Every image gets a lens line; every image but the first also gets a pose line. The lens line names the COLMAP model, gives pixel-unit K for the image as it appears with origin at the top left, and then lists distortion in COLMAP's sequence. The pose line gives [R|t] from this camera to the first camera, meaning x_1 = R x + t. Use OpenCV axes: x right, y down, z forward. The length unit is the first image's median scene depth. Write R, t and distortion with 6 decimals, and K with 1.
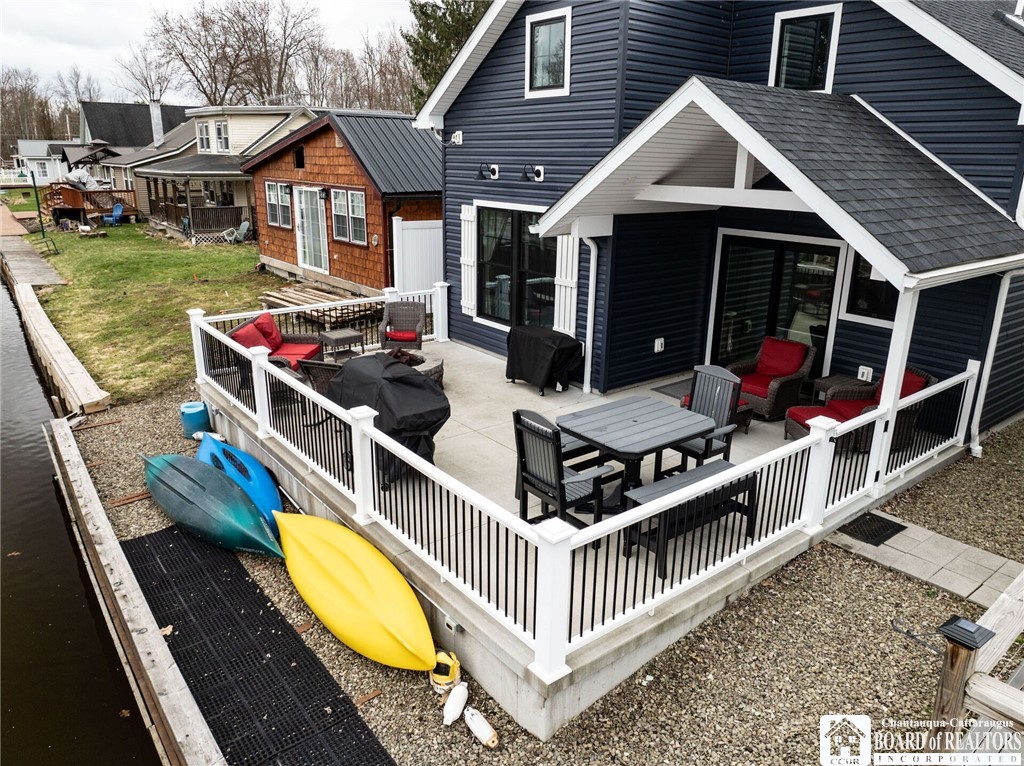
lens RADIAL K [[720.6, 0, 514.2], [0, 720.6, 382.1], [0, 0, 1]] dist [-0.040473, 0.008338]
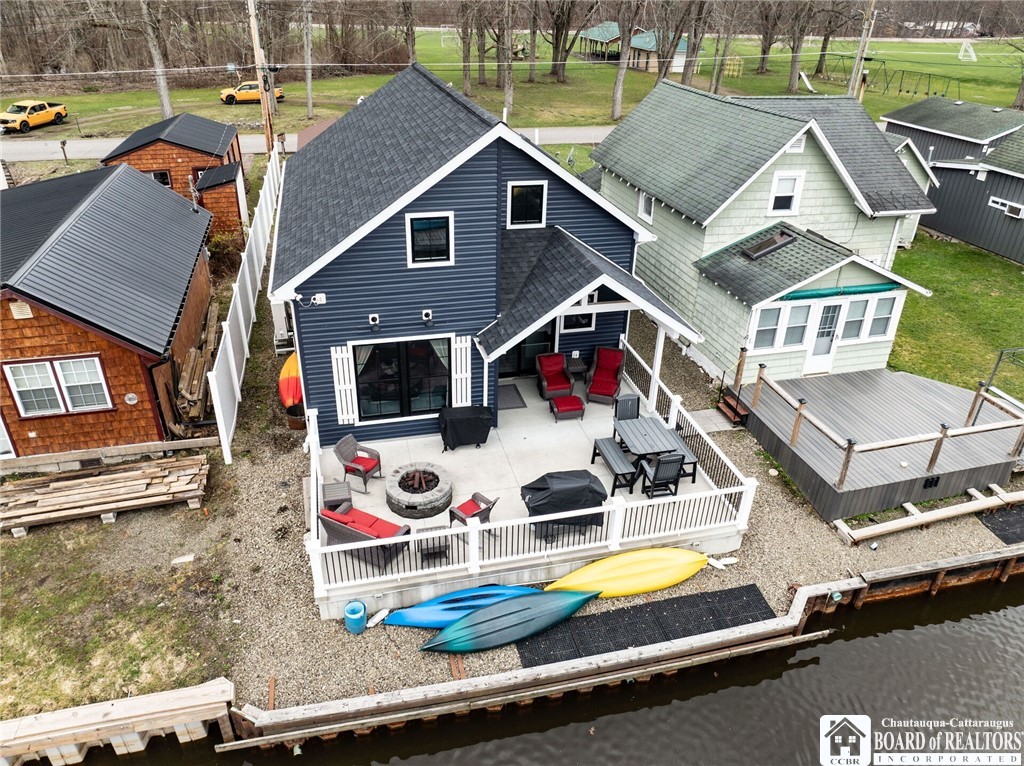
lens RADIAL K [[720.6, 0, 514.0], [0, 720.6, 382.7], [0, 0, 1]] dist [-0.040473, 0.008338]
pose [[0.402787, -0.446819, 0.798821, -1.334096], [0.254893, 0.892981, 0.370963, -0.798877], [-0.879086, 0.054194, 0.473572, 0.222340]]
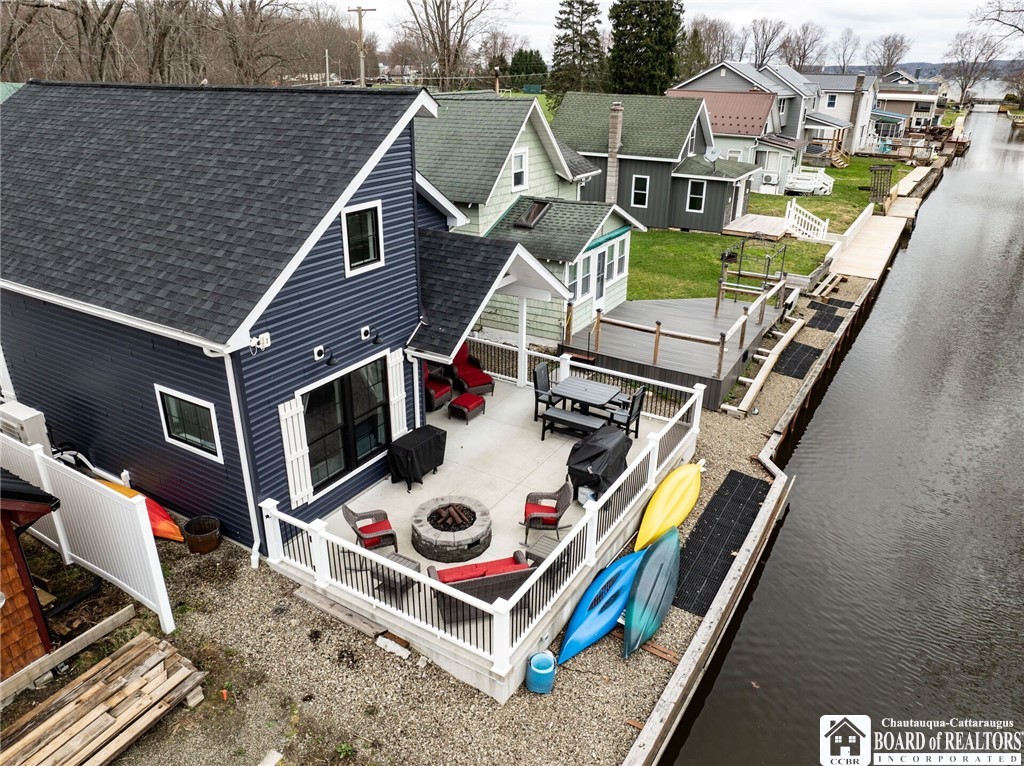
lens RADIAL K [[720.6, 0, 512.3], [0, 720.6, 385.1], [0, 0, 1]] dist [-0.040473, 0.008338]
pose [[-0.357368, -0.397089, 0.845345, -1.302226], [0.261716, 0.826276, 0.498772, -0.901608], [-0.896545, 0.399486, -0.191360, 1.273672]]
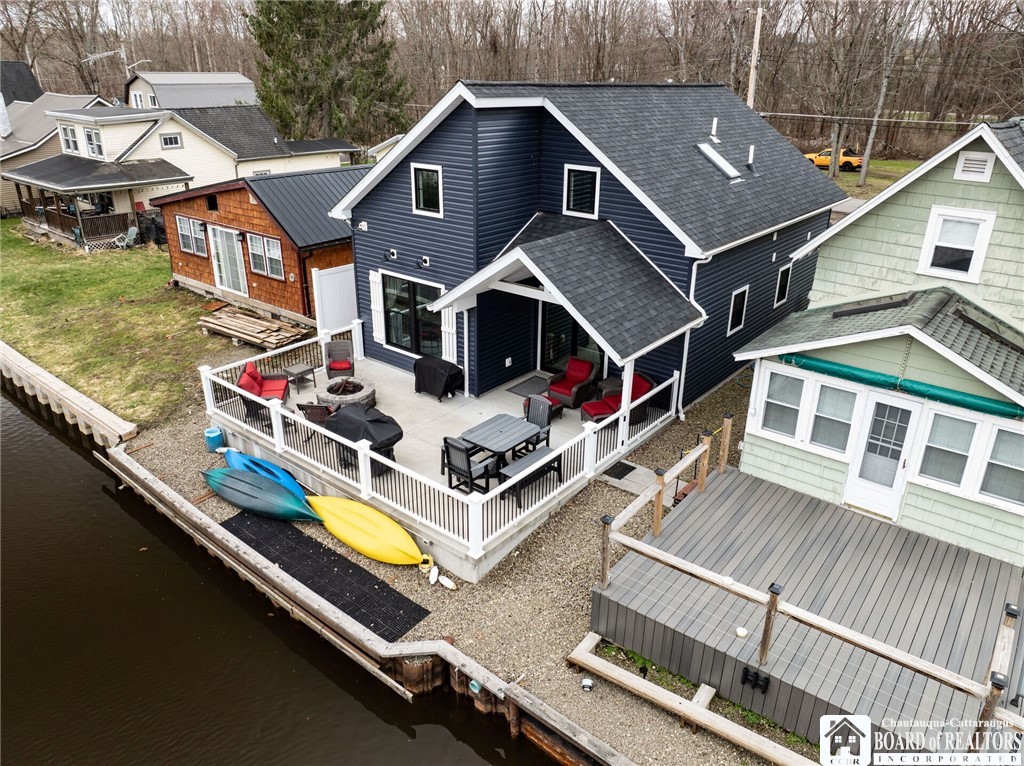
lens RADIAL K [[720.6, 0, 513.6], [0, 720.6, 381.5], [0, 0, 1]] dist [-0.040473, 0.008338]
pose [[0.975498, -0.090560, 0.200505, -0.142889], [0.068752, 0.991192, 0.113191, -0.237512], [-0.208990, -0.096633, 0.973132, -0.721482]]
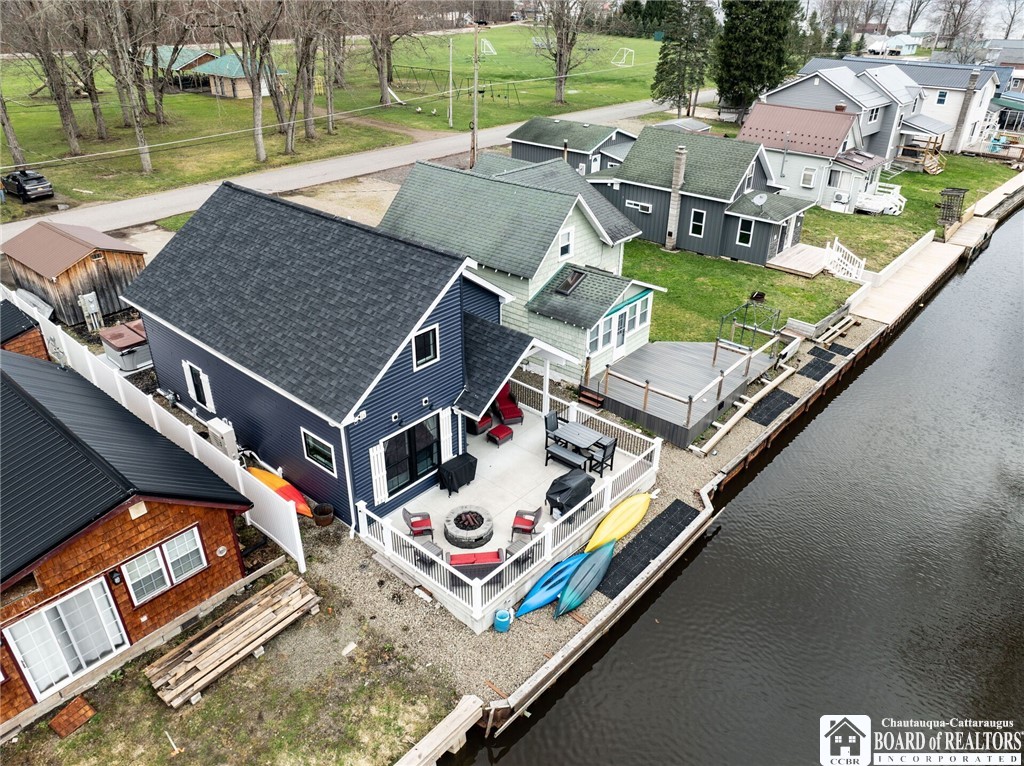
lens RADIAL K [[720.6, 0, 513.1], [0, 720.6, 384.4], [0, 0, 1]] dist [-0.040473, 0.008338]
pose [[-0.190413, -0.491903, 0.849573, -1.925199], [0.278262, 0.802870, 0.527229, -1.525274], [-0.941442, 0.336795, -0.015999, 0.977109]]
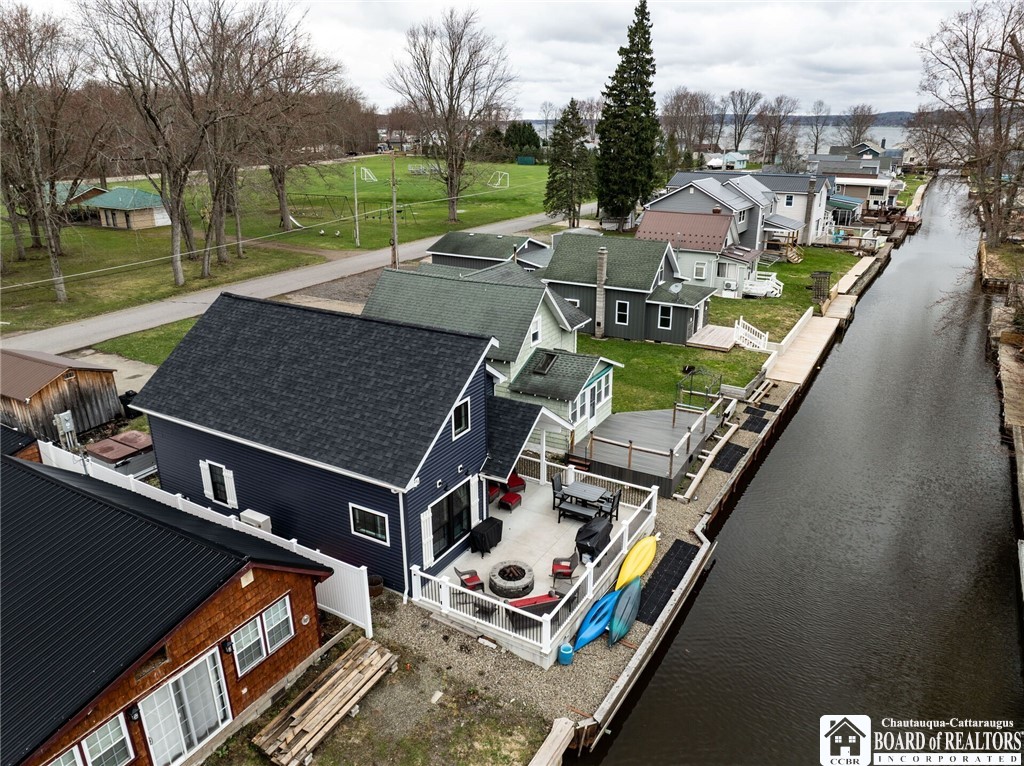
lens RADIAL K [[720.6, 0, 513.9], [0, 720.6, 386.6], [0, 0, 1]] dist [-0.040473, 0.008338]
pose [[-0.370111, -0.334806, 0.866558, -2.115471], [0.273838, 0.852034, 0.446152, -1.673801], [-0.887711, 0.402422, -0.223664, 1.502356]]
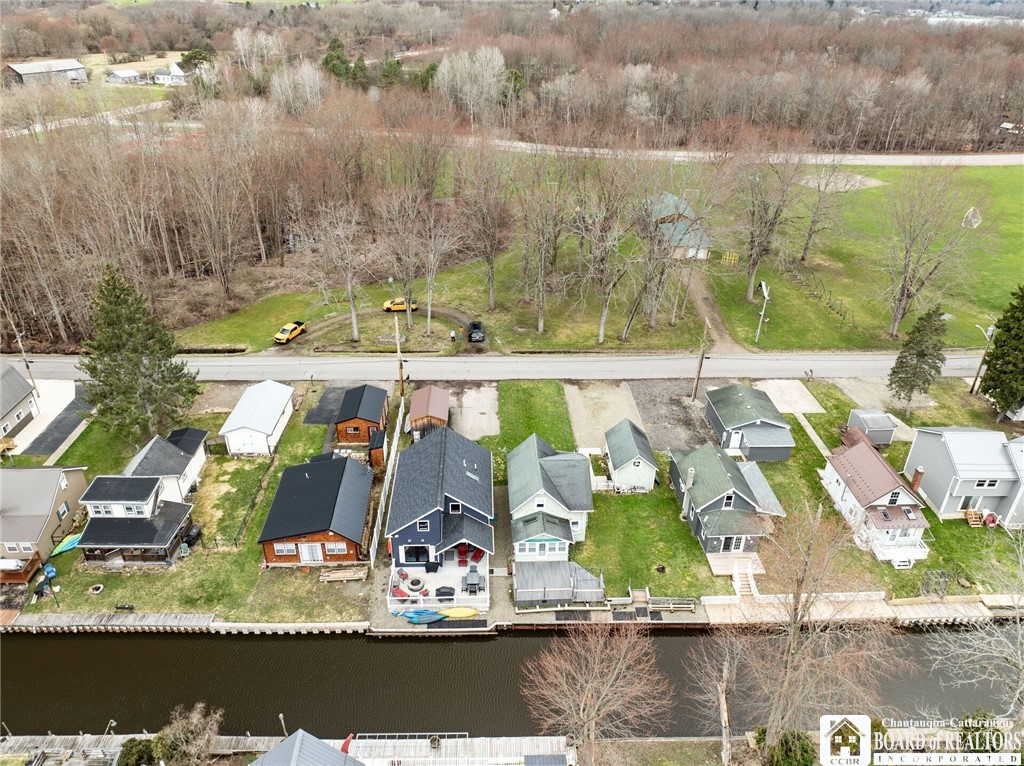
lens RADIAL K [[720.6, 0, 515.6], [0, 720.6, 376.3], [0, 0, 1]] dist [-0.040473, 0.008338]
pose [[0.580323, -0.395255, 0.712039, -3.768159], [0.231747, 0.918327, 0.320888, -3.846690], [-0.780717, -0.021206, 0.624525, -3.802682]]
